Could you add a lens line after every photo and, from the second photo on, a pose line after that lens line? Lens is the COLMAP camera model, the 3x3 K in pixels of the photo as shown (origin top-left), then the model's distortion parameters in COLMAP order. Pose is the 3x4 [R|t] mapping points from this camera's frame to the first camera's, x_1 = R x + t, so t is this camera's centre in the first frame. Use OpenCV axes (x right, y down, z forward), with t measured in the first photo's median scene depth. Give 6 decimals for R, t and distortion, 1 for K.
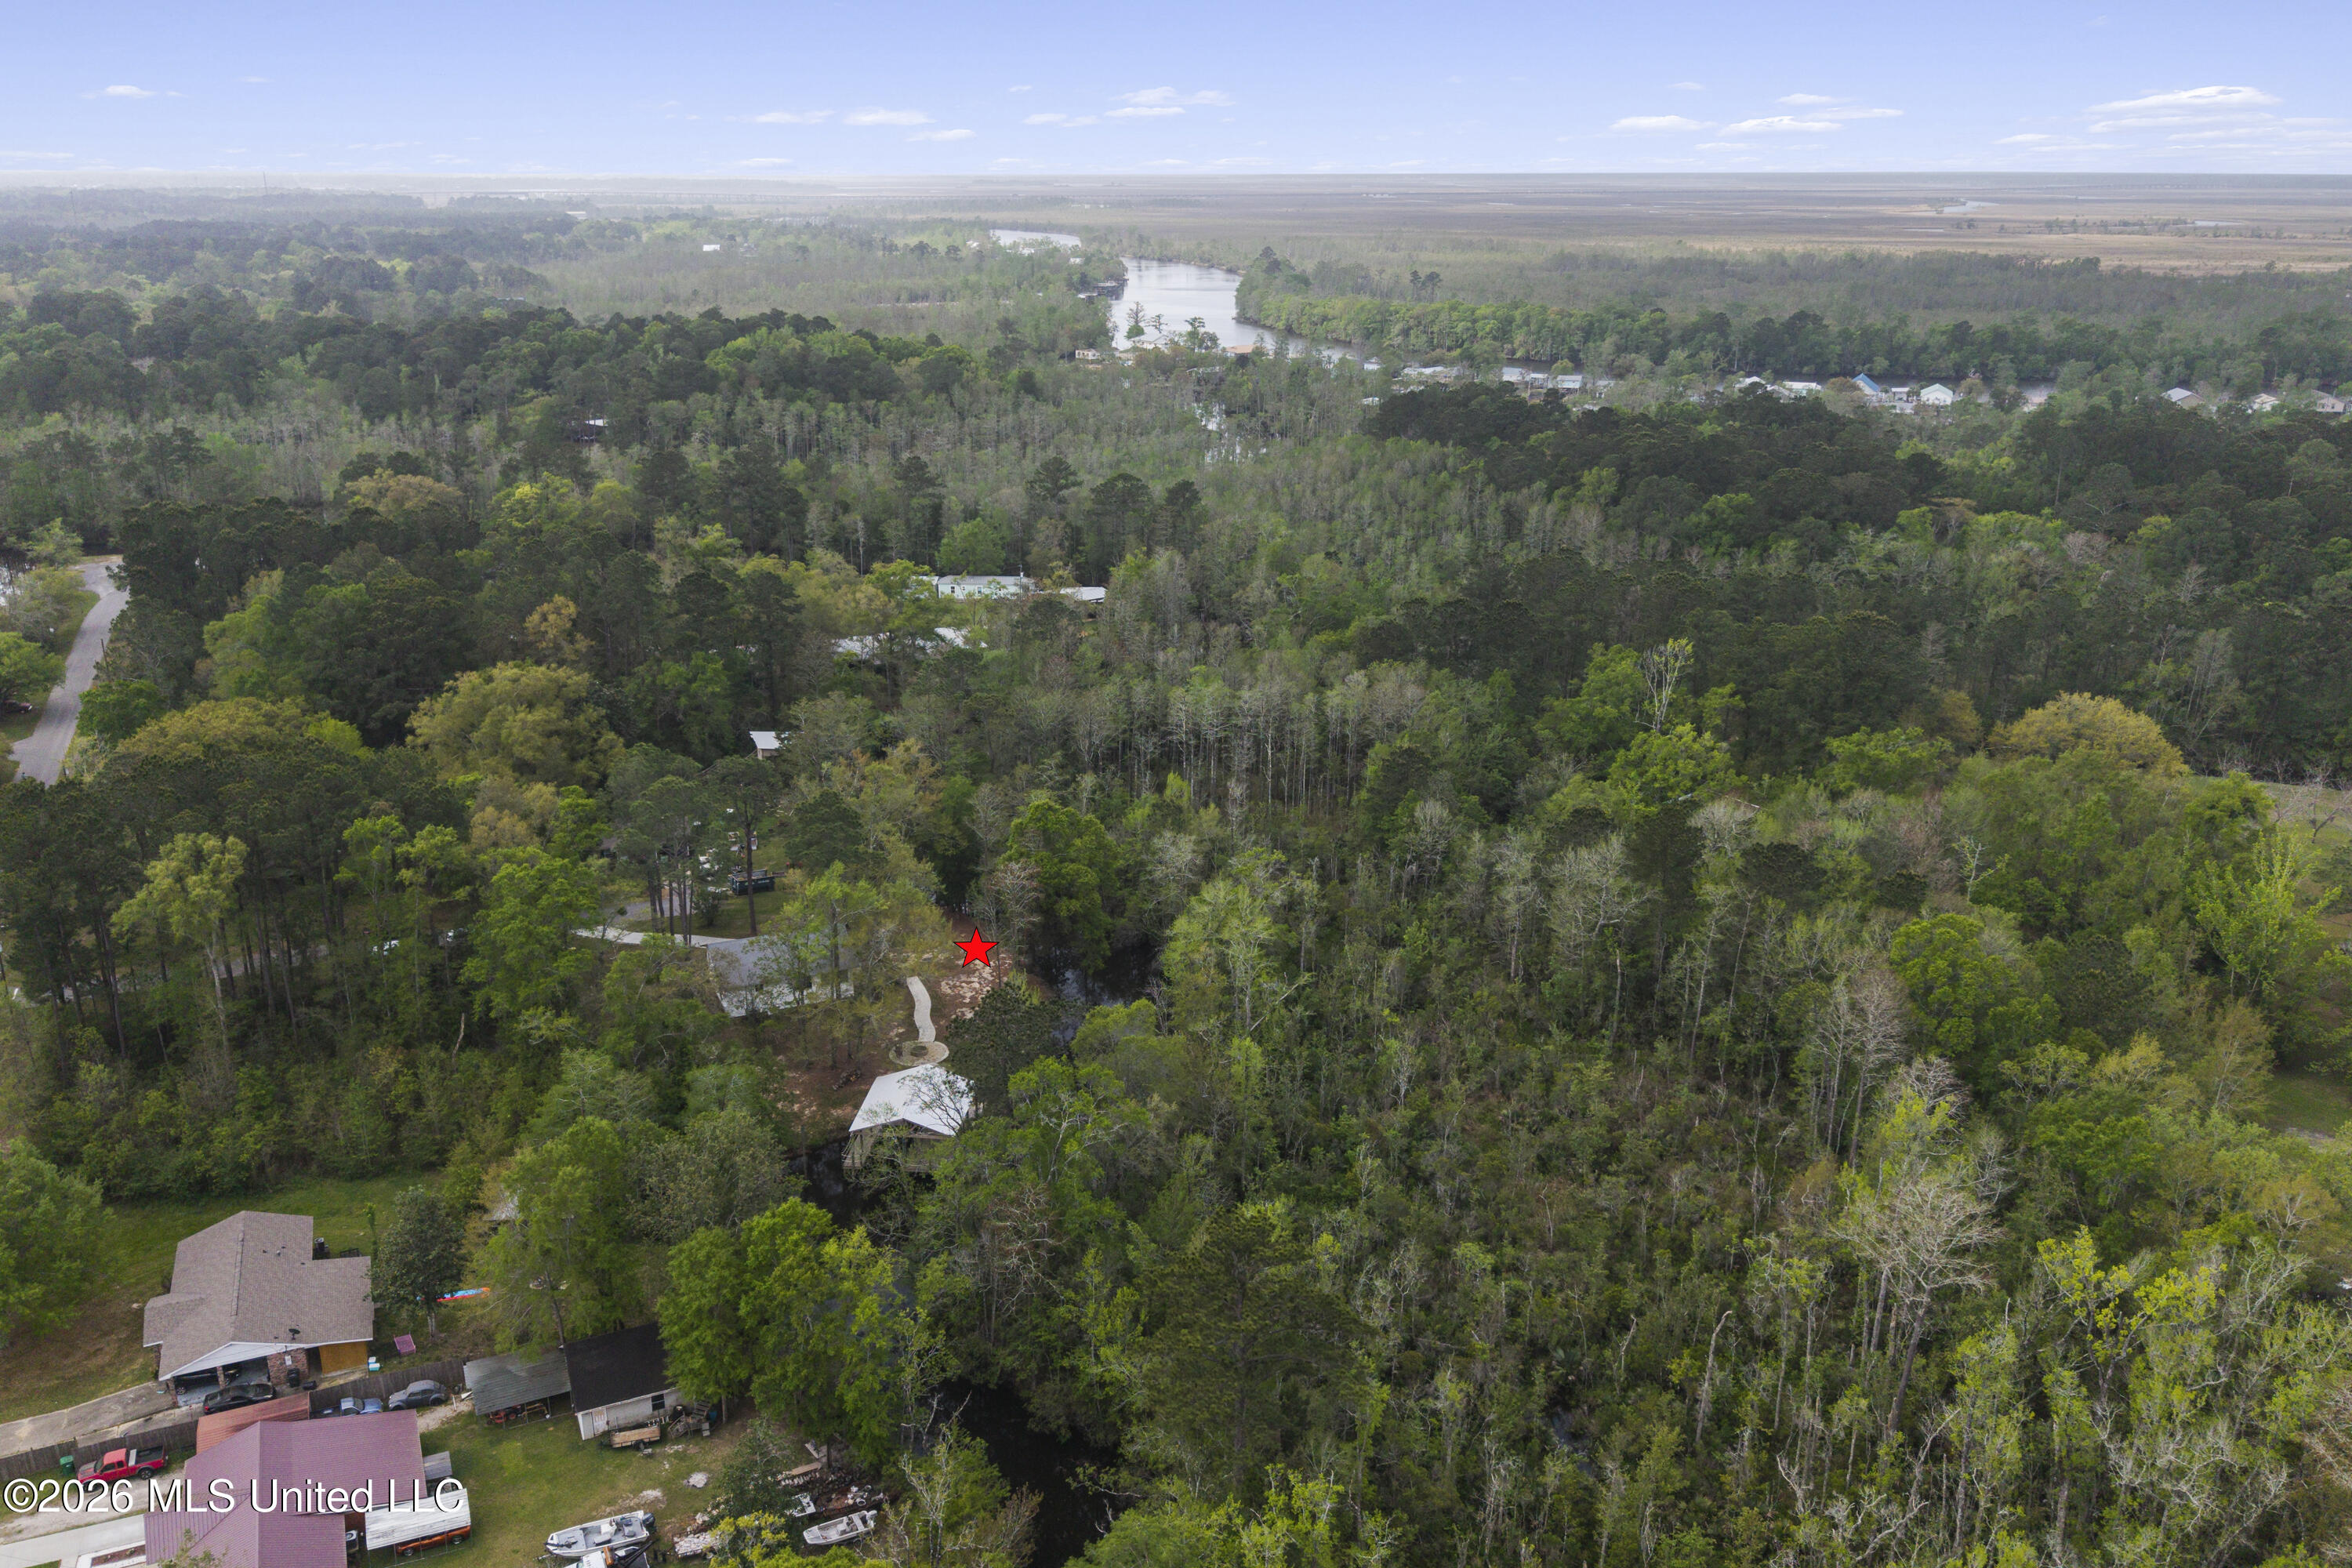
lens RADIAL K [[1896.1, 0, 1176.0], [0, 1896.1, 784.0], [0, 0, 1]] dist [0.014028, 0.003893]
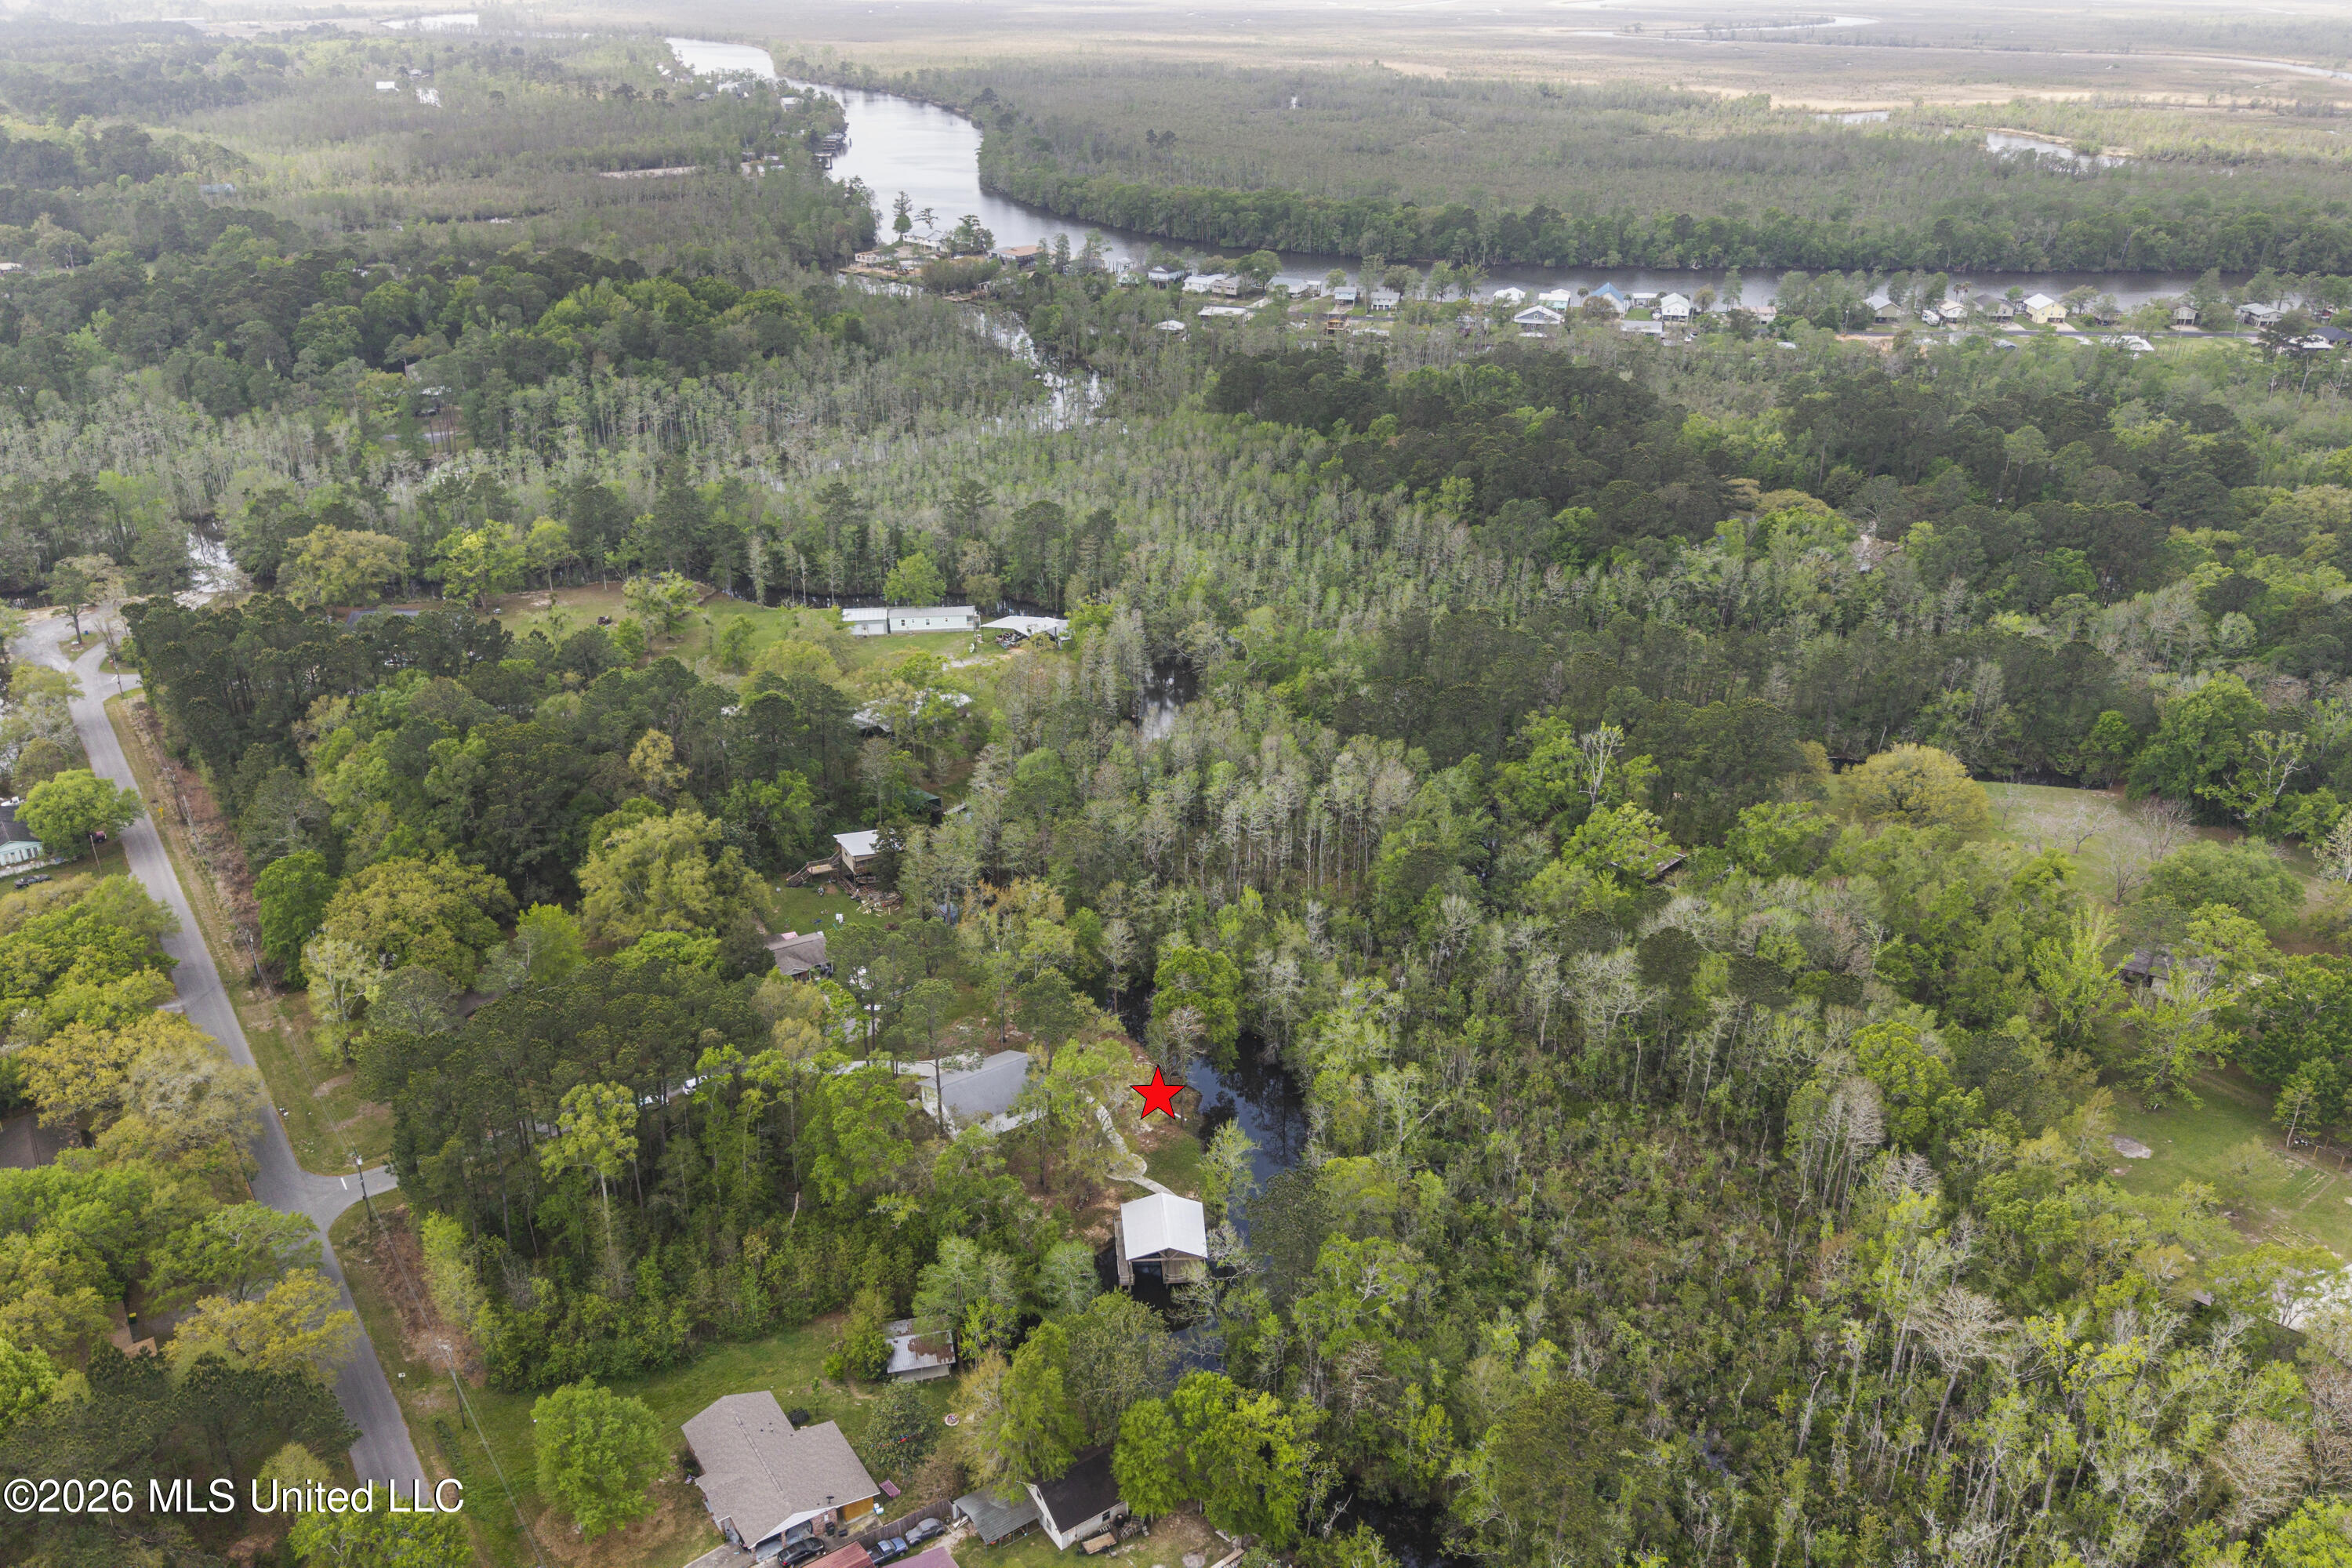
lens RADIAL K [[1896.1, 0, 1176.0], [0, 1896.1, 784.0], [0, 0, 1]] dist [0.014028, 0.003893]
pose [[0.984481, -0.072572, 0.159780, -0.272153], [0.053337, 0.991152, 0.121544, -0.254480], [-0.167187, -0.111136, 0.979641, -0.219606]]
